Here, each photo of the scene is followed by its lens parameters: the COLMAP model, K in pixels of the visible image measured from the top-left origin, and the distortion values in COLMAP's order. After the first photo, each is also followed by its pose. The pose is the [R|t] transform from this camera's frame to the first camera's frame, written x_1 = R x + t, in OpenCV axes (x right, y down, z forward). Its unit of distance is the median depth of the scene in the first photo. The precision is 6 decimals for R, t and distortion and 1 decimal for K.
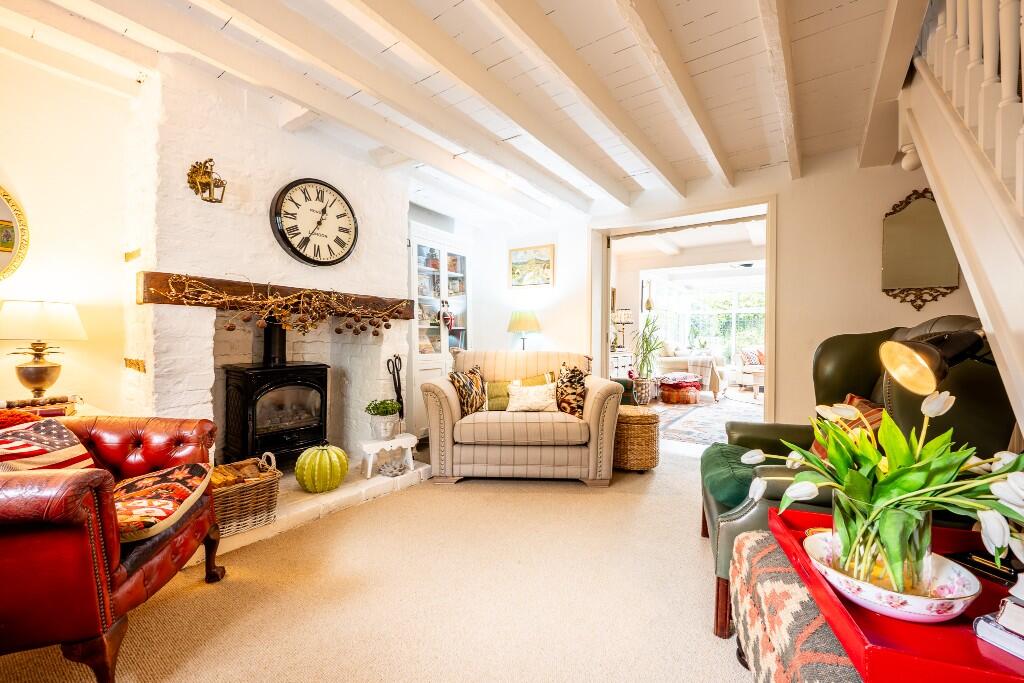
lens RADIAL K [[403.7, 0, 512.0], [0, 403.7, 341.5], [0, 0, 1]] dist [-0.000535, -0.000077]
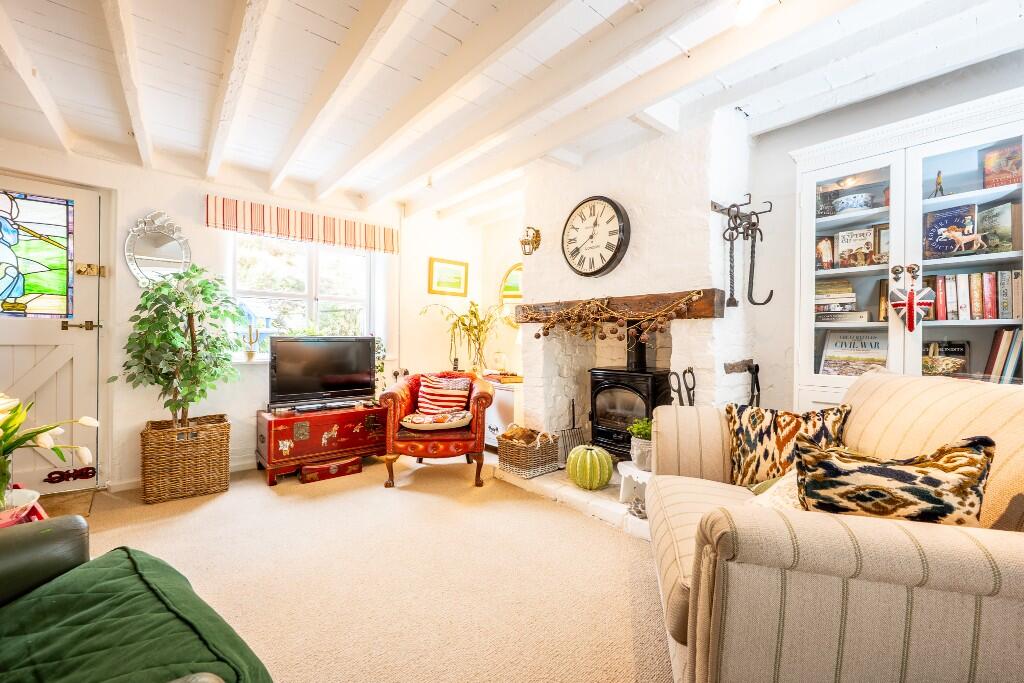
lens RADIAL K [[410.6, 0, 512.0], [0, 410.6, 341.5], [0, 0, 1]] dist [-0.000364, -0.000102]
pose [[-0.228631, -0.015280, -0.973393, 0.619095], [-0.029449, 0.999528, -0.008774, 0.001573], [0.973068, 0.026659, -0.228973, 1.029169]]
